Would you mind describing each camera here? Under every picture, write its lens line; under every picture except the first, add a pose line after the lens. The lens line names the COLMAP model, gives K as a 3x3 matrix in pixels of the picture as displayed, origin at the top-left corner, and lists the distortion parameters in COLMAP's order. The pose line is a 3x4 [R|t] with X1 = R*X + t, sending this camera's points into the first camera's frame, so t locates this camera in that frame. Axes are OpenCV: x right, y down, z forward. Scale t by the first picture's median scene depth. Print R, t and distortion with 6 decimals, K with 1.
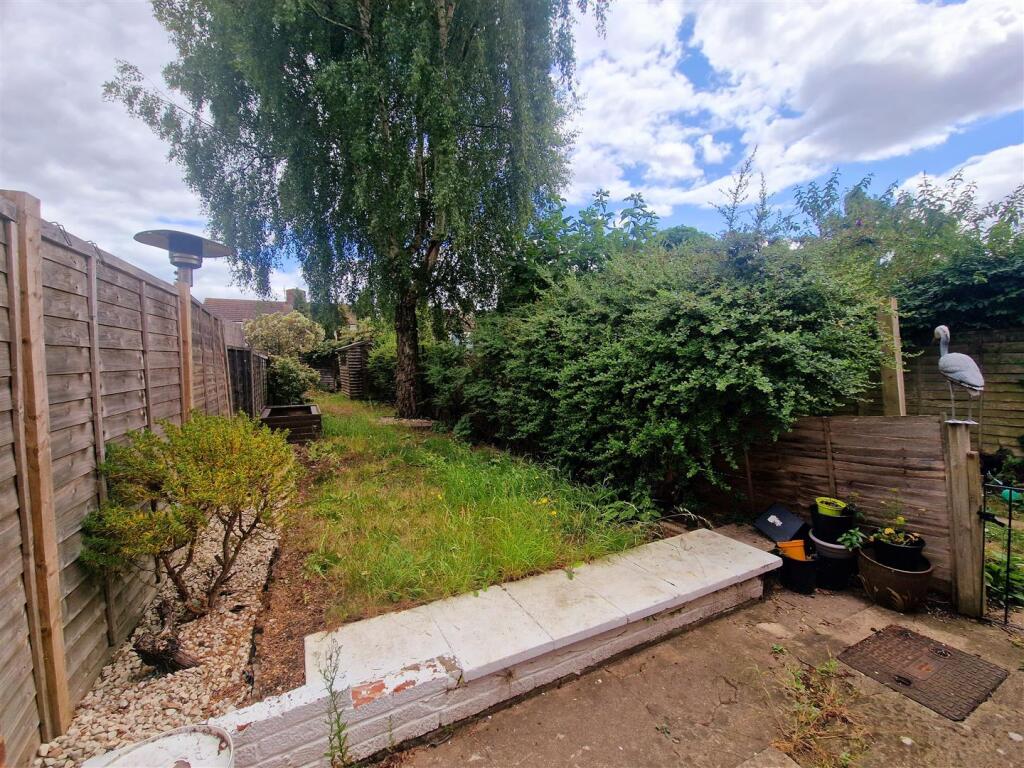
lens RADIAL K [[423.9, 0, 512.0], [0, 423.9, 384.0], [0, 0, 1]] dist [-0.000912, -0.000145]
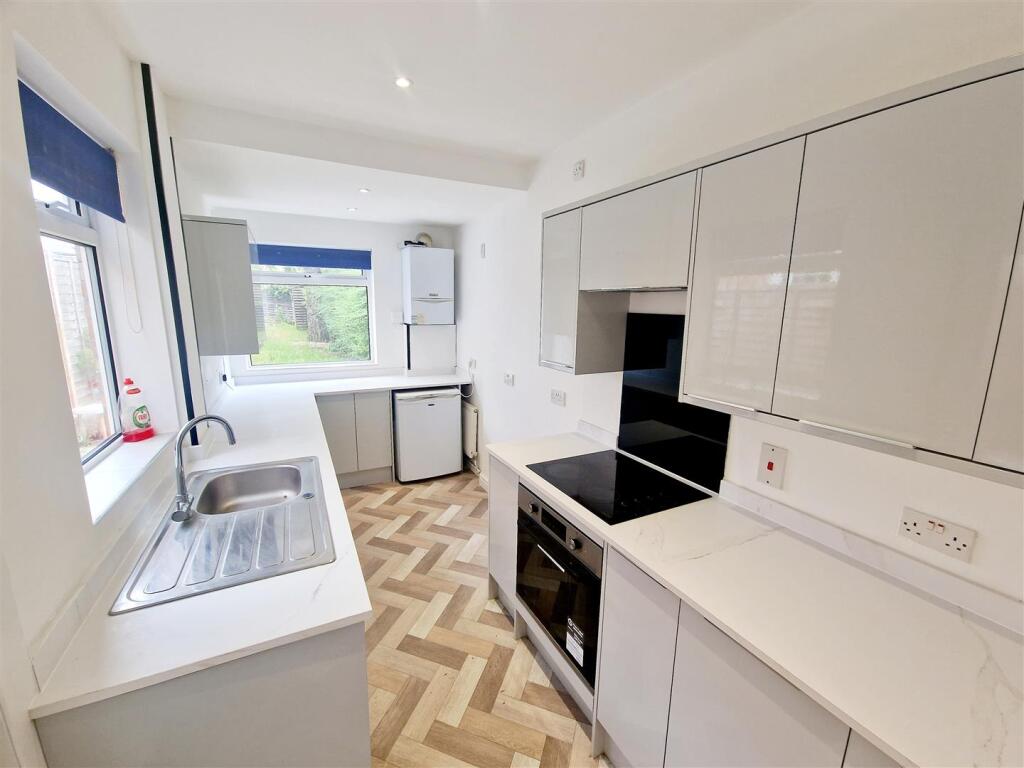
lens RADIAL K [[423.9, 0, 512.0], [0, 423.9, 384.0], [0, 0, 1]] dist [-0.000912, -0.000145]
pose [[0.999578, 0.026785, -0.011266, 2.070185], [-0.024977, 0.990129, 0.137917, 0.049195], [0.014849, -0.137578, 0.990380, -1.923422]]
